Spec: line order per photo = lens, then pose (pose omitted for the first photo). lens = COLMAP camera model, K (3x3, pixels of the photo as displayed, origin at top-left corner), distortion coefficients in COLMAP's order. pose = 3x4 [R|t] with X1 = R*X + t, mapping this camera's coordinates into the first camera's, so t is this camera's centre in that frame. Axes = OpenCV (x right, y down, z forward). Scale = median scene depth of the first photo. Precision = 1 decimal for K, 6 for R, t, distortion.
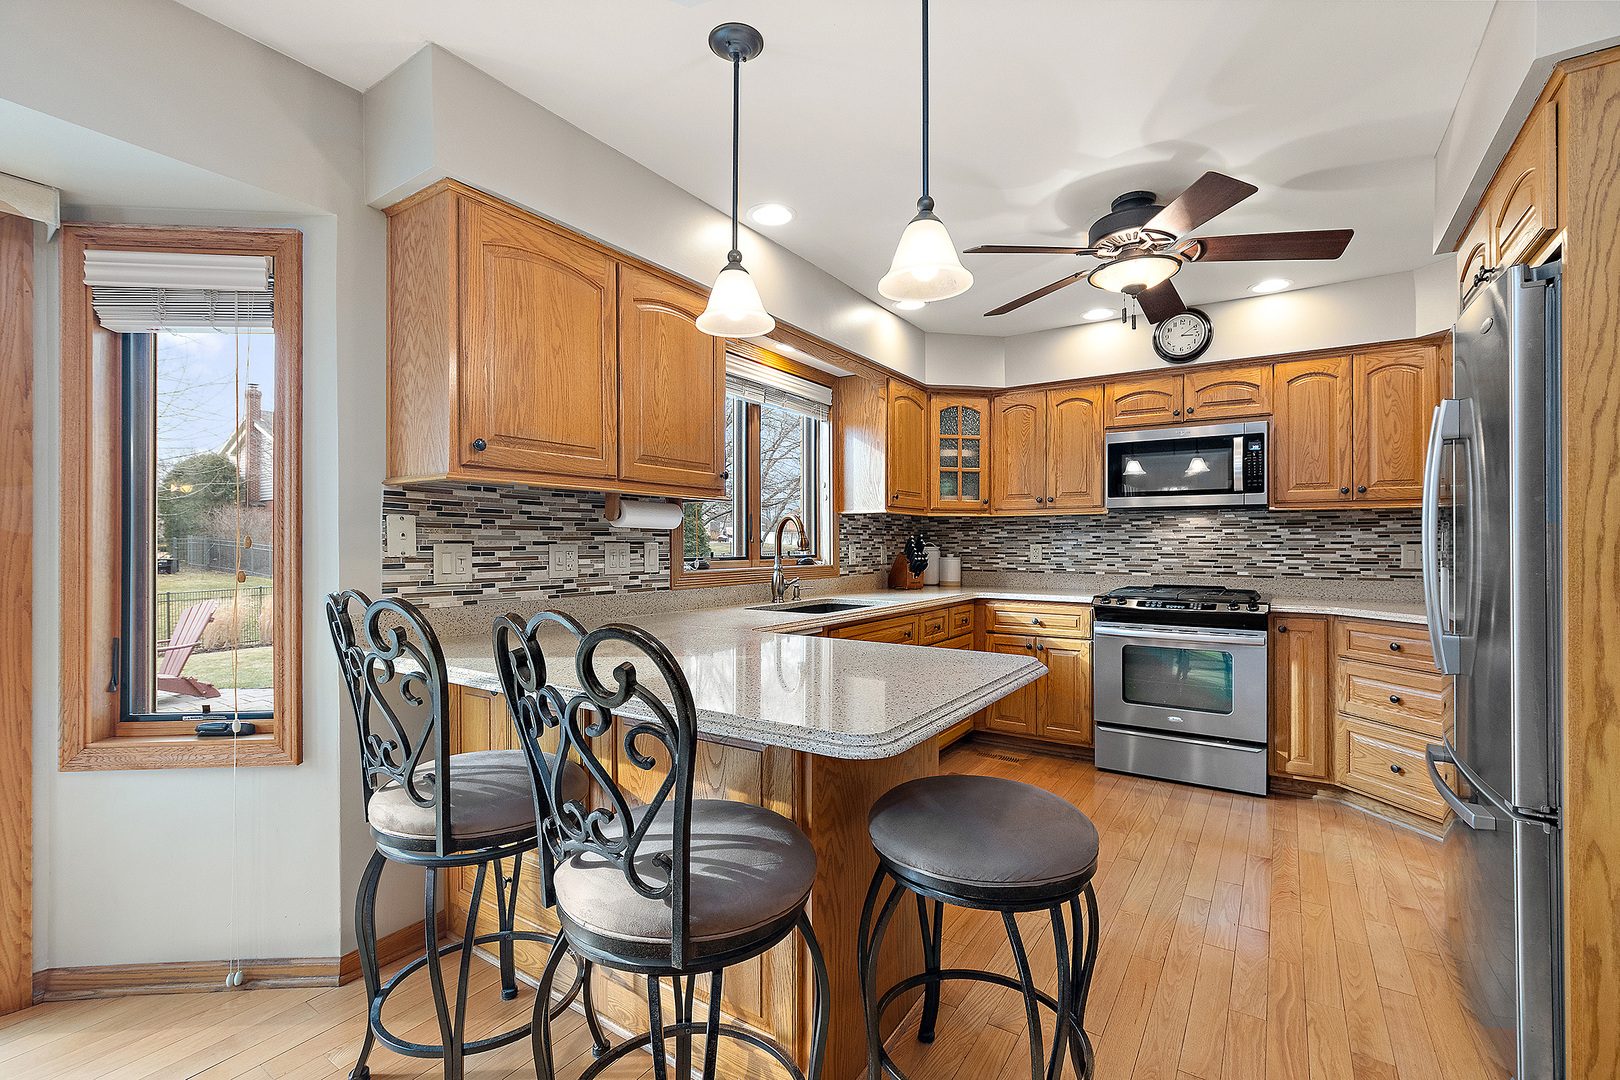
lens RADIAL K [[714.9, 0, 802.3], [0, 714.9, 550.8], [0, 0, 1]] dist [-0.000826, -0.000692]
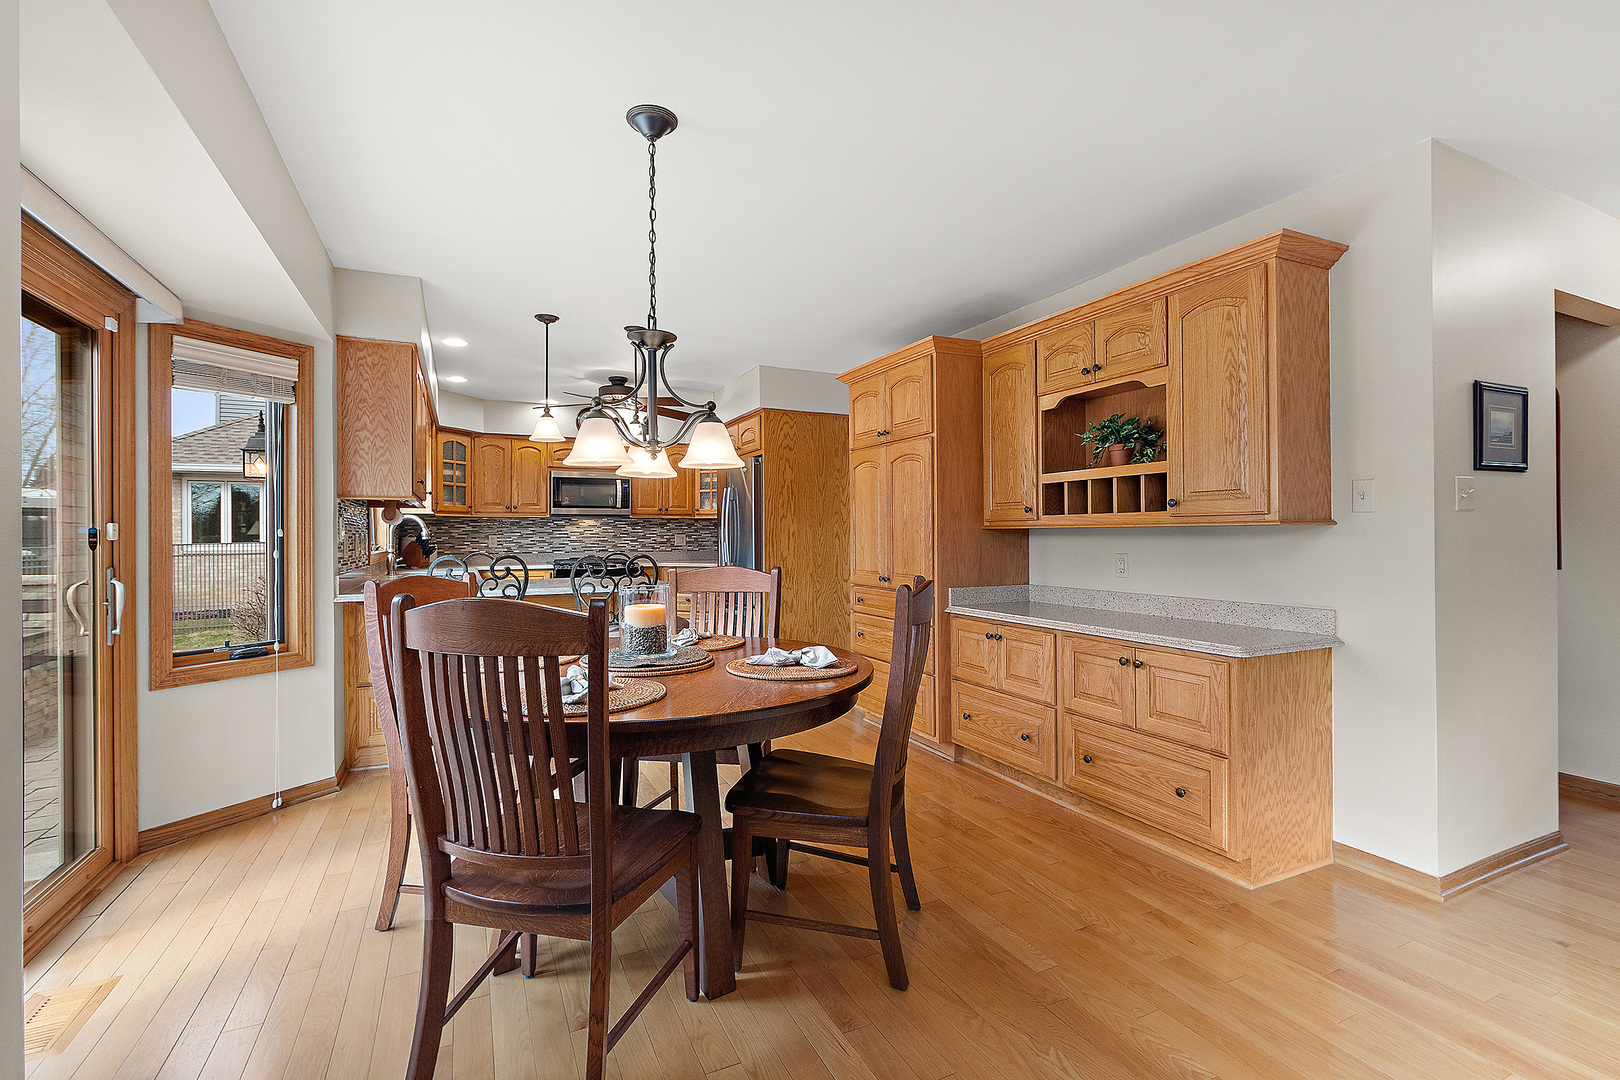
lens RADIAL K [[714.9, 0, 806.7], [0, 714.9, 536.5], [0, 0, 1]] dist [-0.000826, -0.000692]
pose [[0.509362, -0.003861, 0.860544, -0.788171], [0.013354, 0.999905, -0.003418, 0.009417], [-0.860449, 0.013233, 0.509365, -0.428890]]
